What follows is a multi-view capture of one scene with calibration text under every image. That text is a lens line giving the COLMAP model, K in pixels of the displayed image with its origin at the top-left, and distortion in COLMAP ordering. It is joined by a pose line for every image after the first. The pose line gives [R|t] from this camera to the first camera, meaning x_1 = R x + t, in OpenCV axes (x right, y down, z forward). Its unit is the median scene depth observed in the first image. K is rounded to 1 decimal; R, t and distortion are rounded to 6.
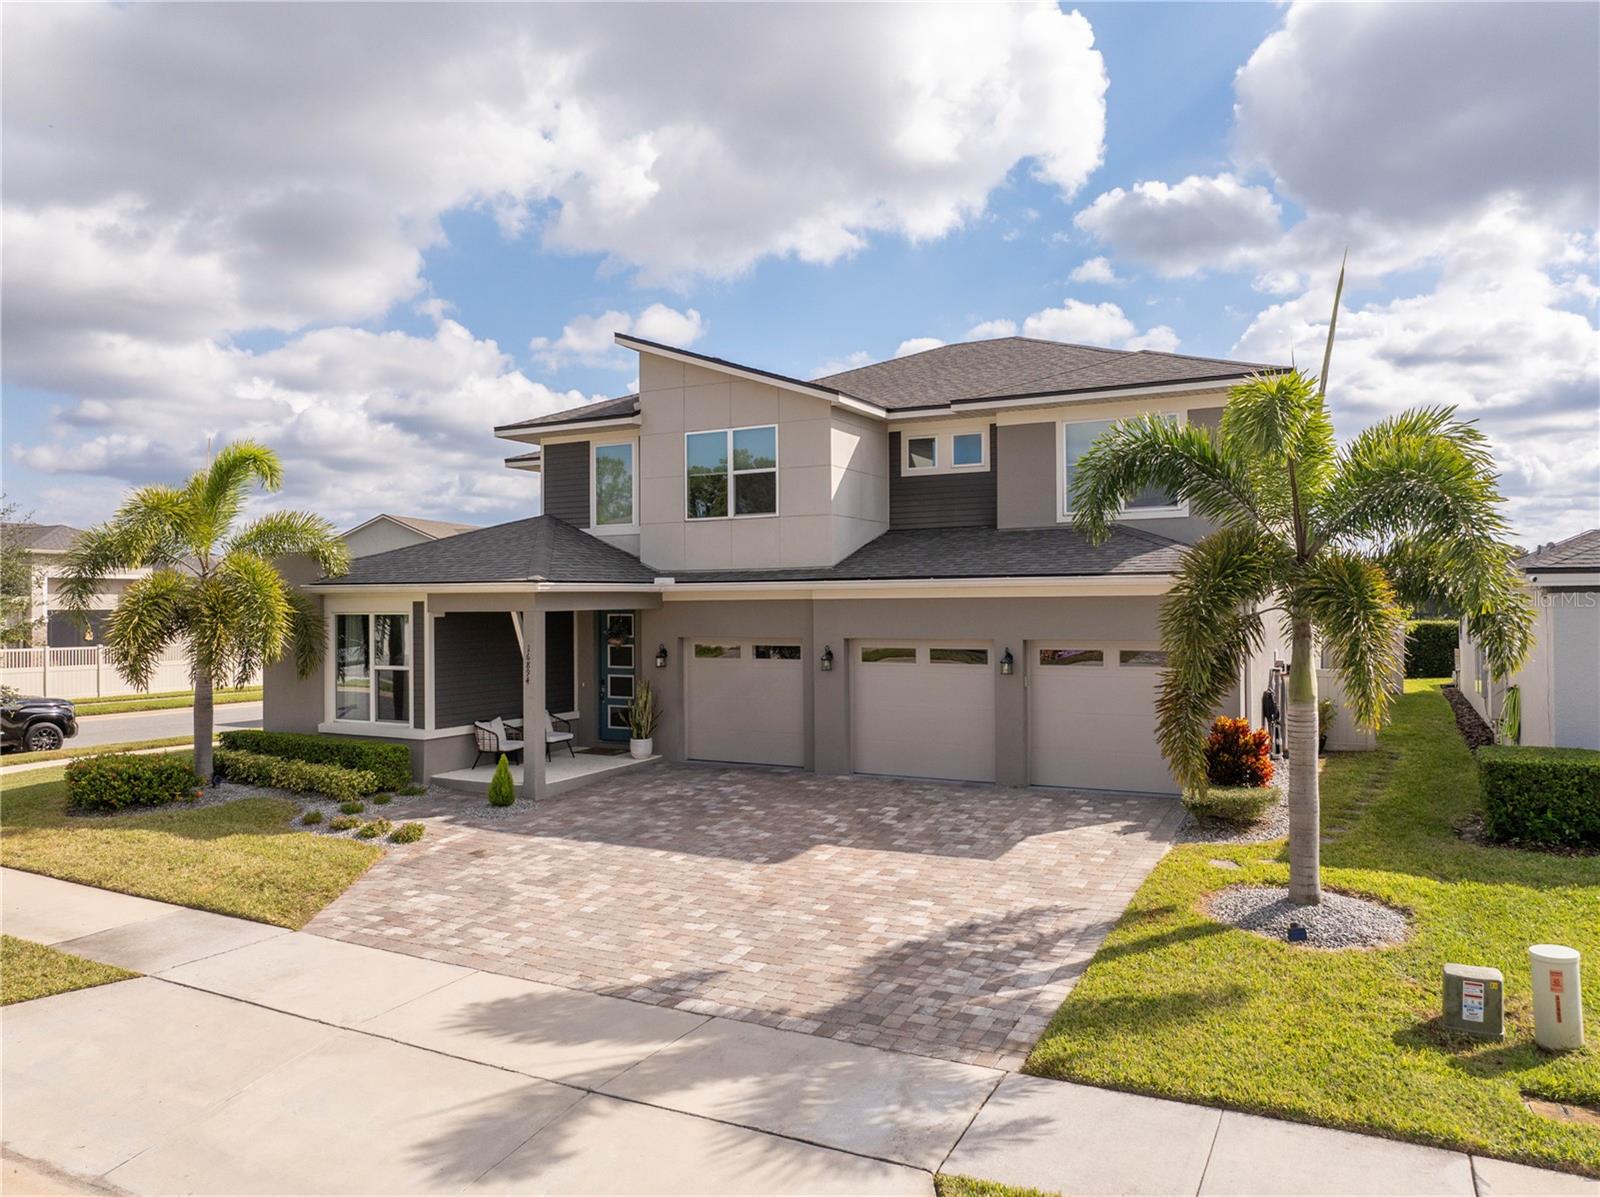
lens RADIAL K [[1122.1, 0, 809.9], [0, 1122.1, 592.6], [0, 0, 1]] dist [-0.038516, 0.000546]
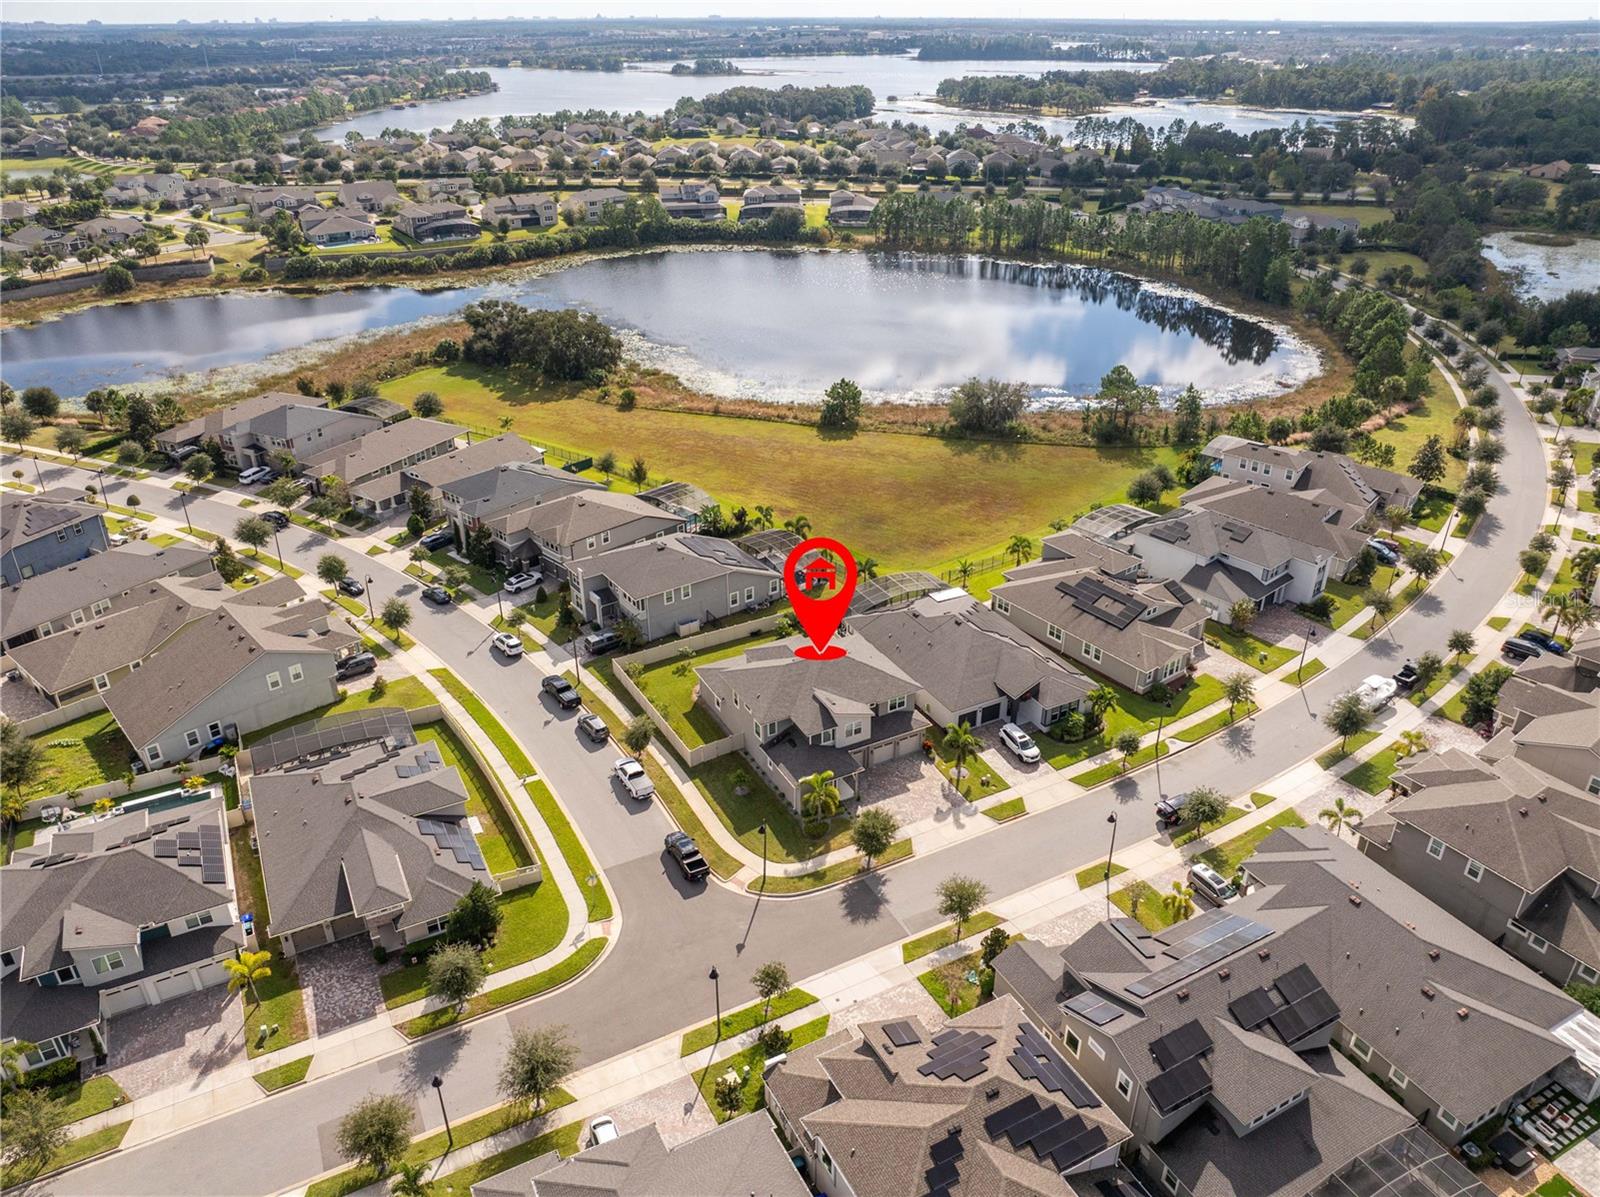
lens RADIAL K [[1122.1, 0, 802.6], [0, 1122.1, 594.9], [0, 0, 1]] dist [-0.038516, 0.000546]
pose [[0.564104, -0.375528, 0.735367, -7.166649], [-0.011352, 0.886984, 0.461661, -5.769439], [-0.825626, -0.268773, 0.496088, -2.417719]]
